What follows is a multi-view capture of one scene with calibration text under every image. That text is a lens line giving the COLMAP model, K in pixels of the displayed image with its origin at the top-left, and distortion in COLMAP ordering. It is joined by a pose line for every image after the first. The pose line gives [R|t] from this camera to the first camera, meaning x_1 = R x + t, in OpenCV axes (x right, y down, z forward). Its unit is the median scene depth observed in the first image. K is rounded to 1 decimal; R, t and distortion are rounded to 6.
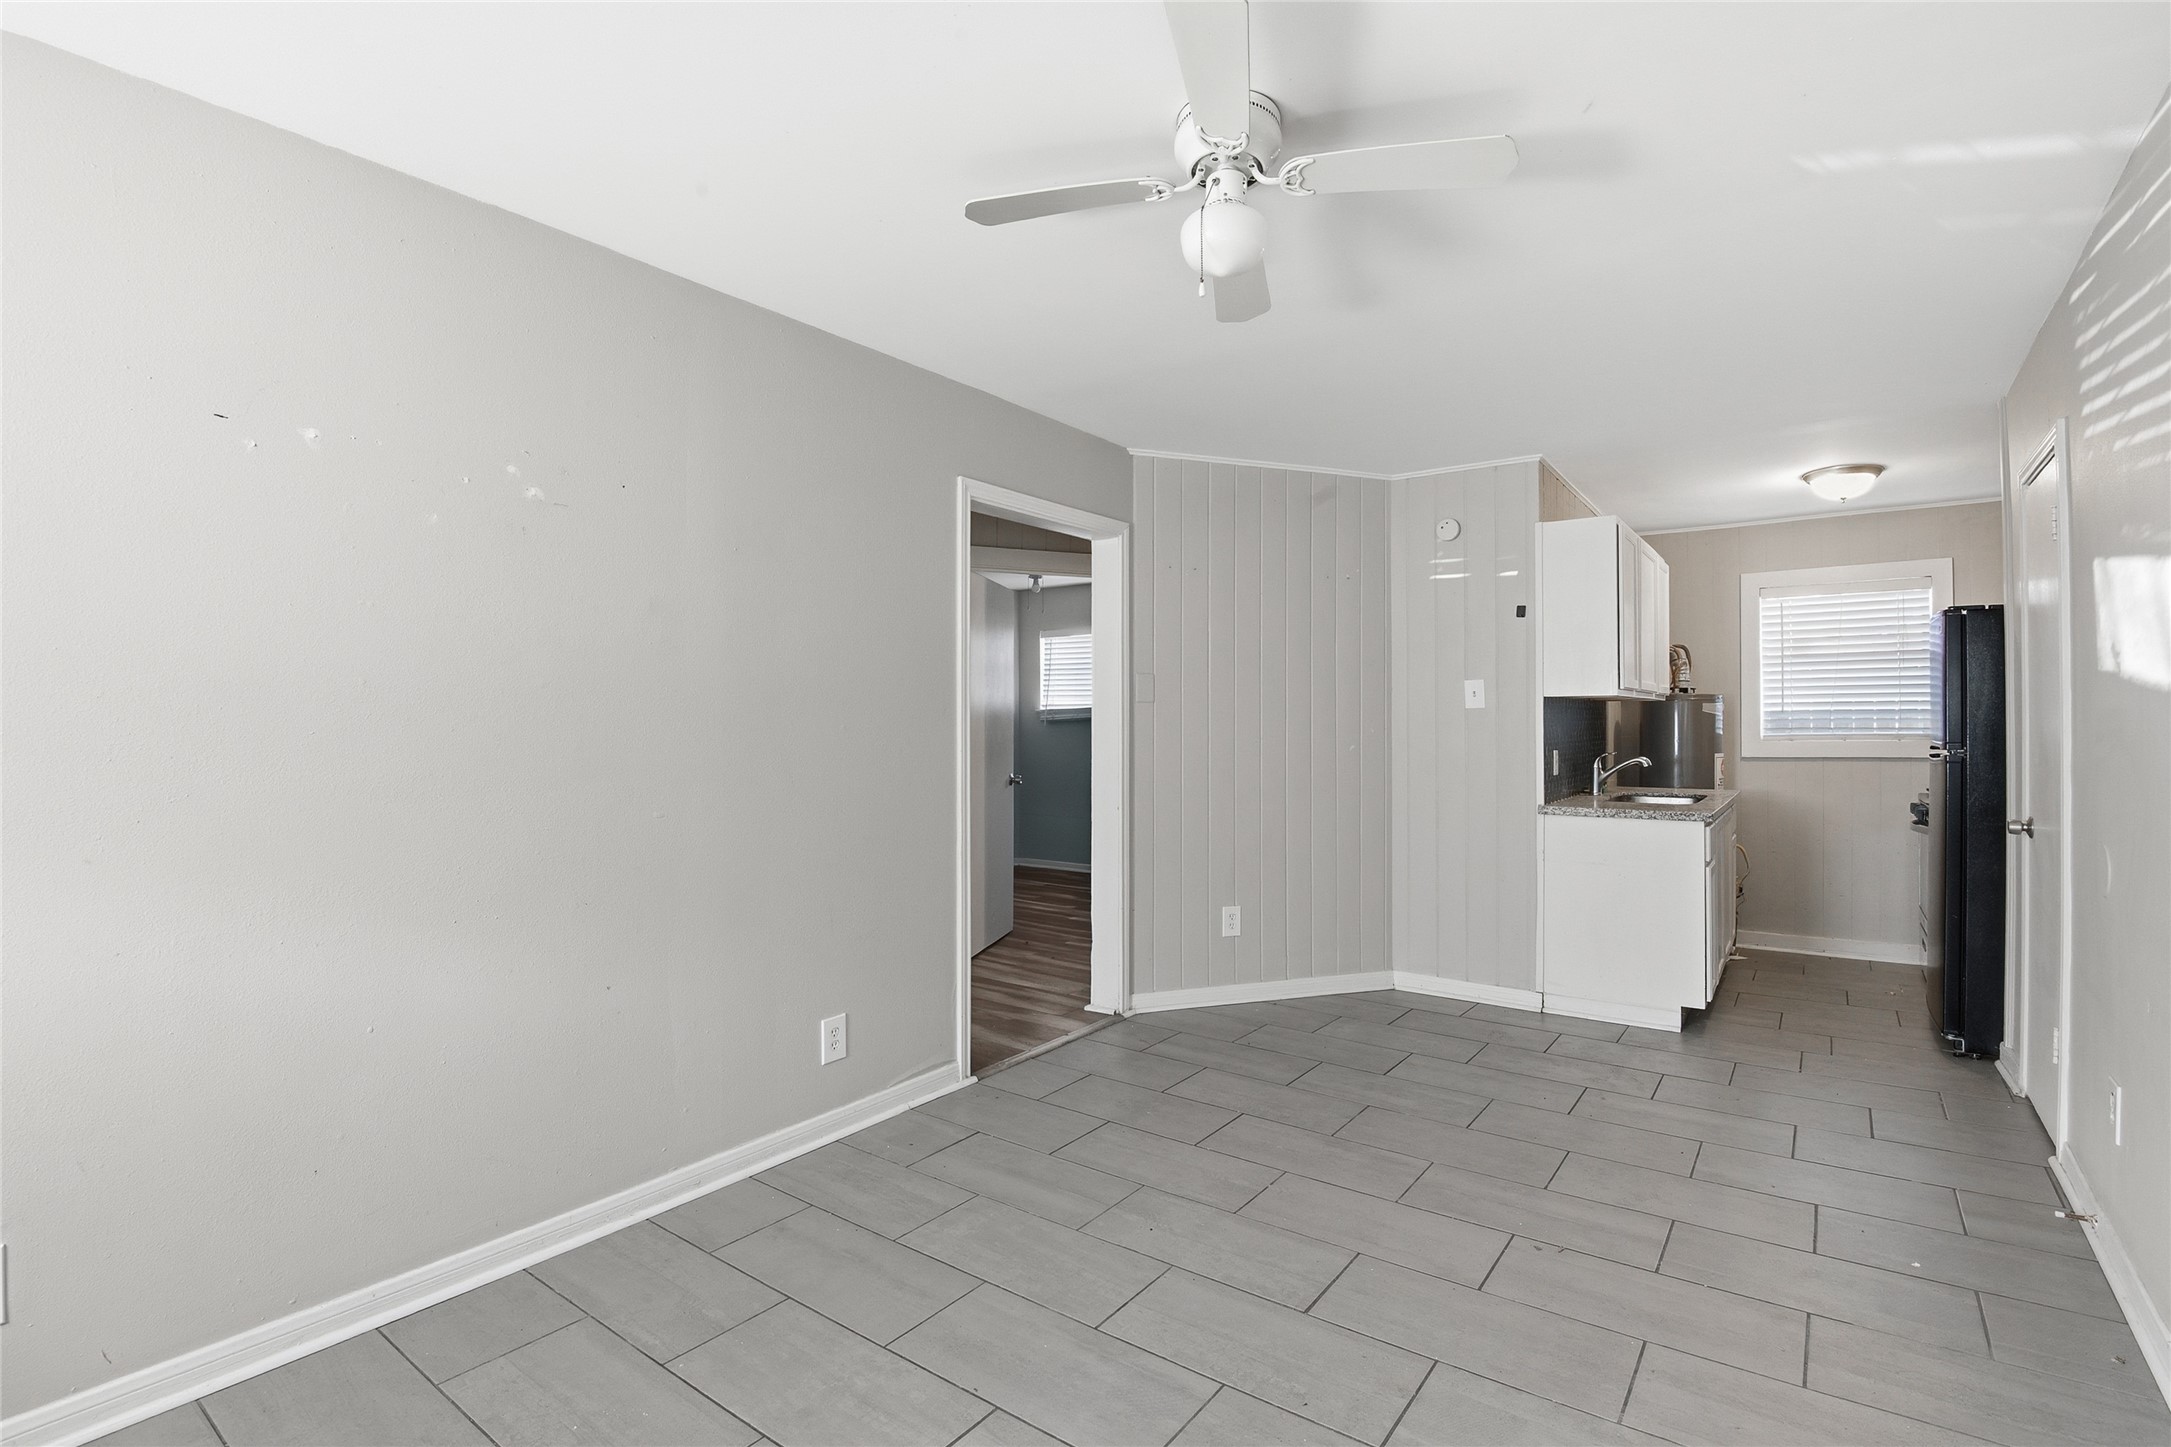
lens RADIAL K [[1010.2, 0, 1082.6], [0, 1010.2, 722.0], [0, 0, 1]] dist [-0.004925, -0.020761]
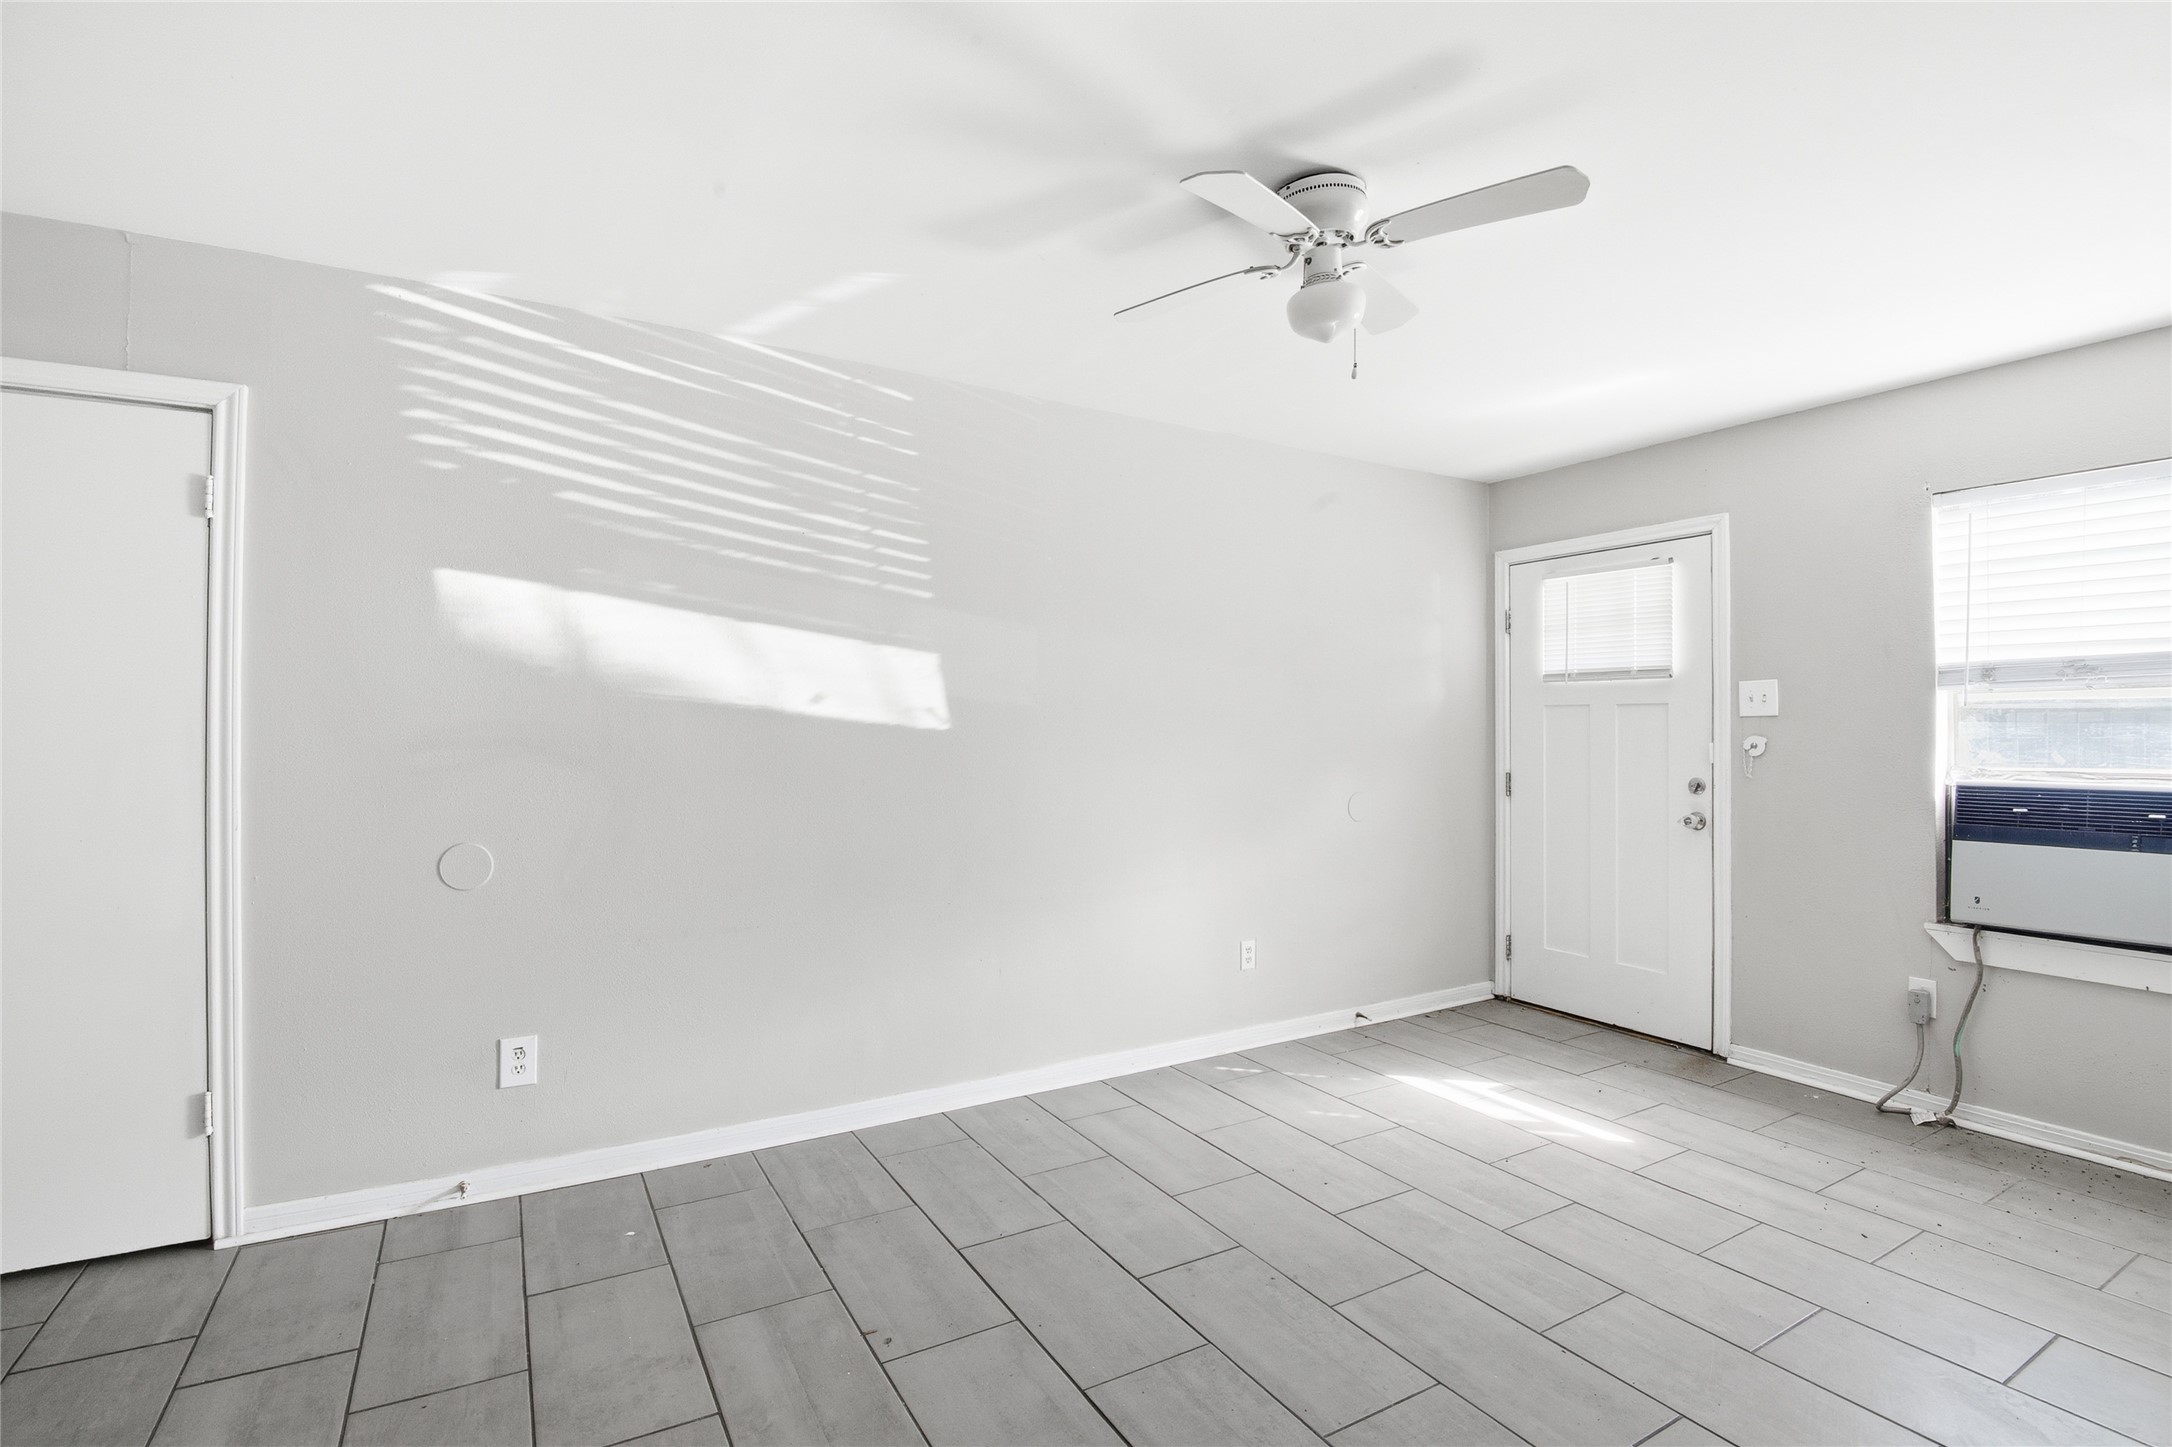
lens RADIAL K [[1010.6, 0, 1083.1], [0, 1010.6, 722.0], [0, 0, 1]] dist [-0.004925, -0.020761]
pose [[-0.920144, 0.003900, 0.391562, -0.022580], [-0.000799, 0.999930, -0.011837, 0.000710], [-0.391580, -0.011205, -0.920076, 0.930346]]
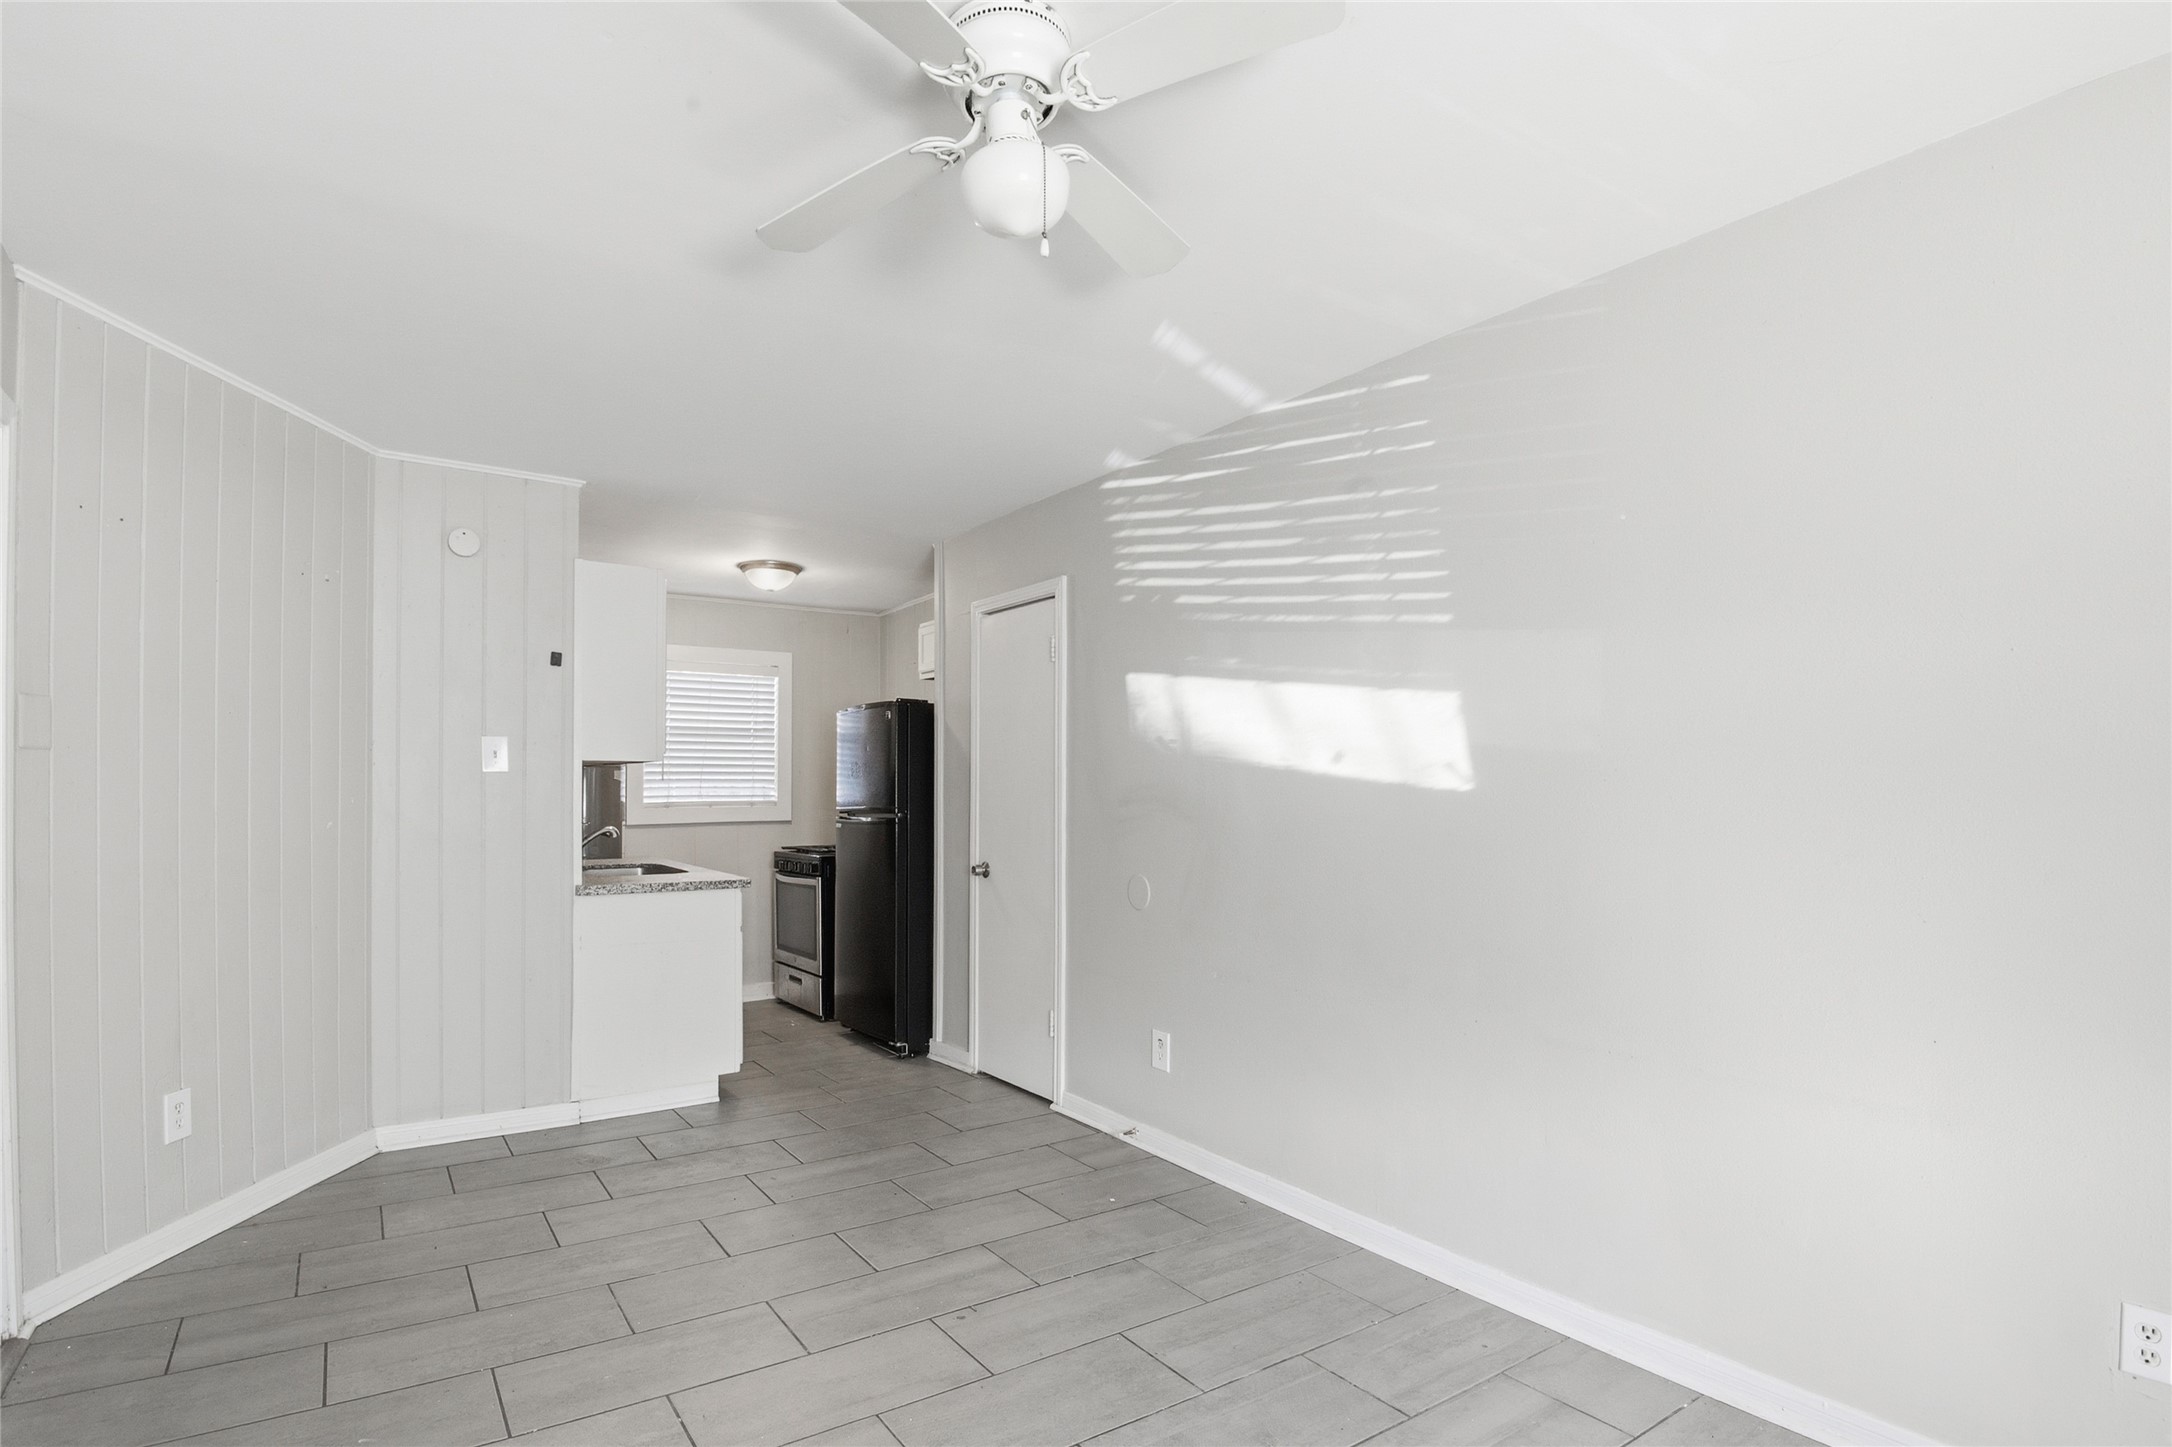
lens RADIAL K [[1084.9, 0, 1079.4], [0, 1084.9, 793.2], [0, 0, 1]] dist [0.000893, -0.026668]
pose [[0.328844, 0.003313, 0.944378, -0.283106], [-0.007352, 0.999973, -0.000948, 0.001301], [-0.944356, -0.006632, 0.328860, 0.287073]]
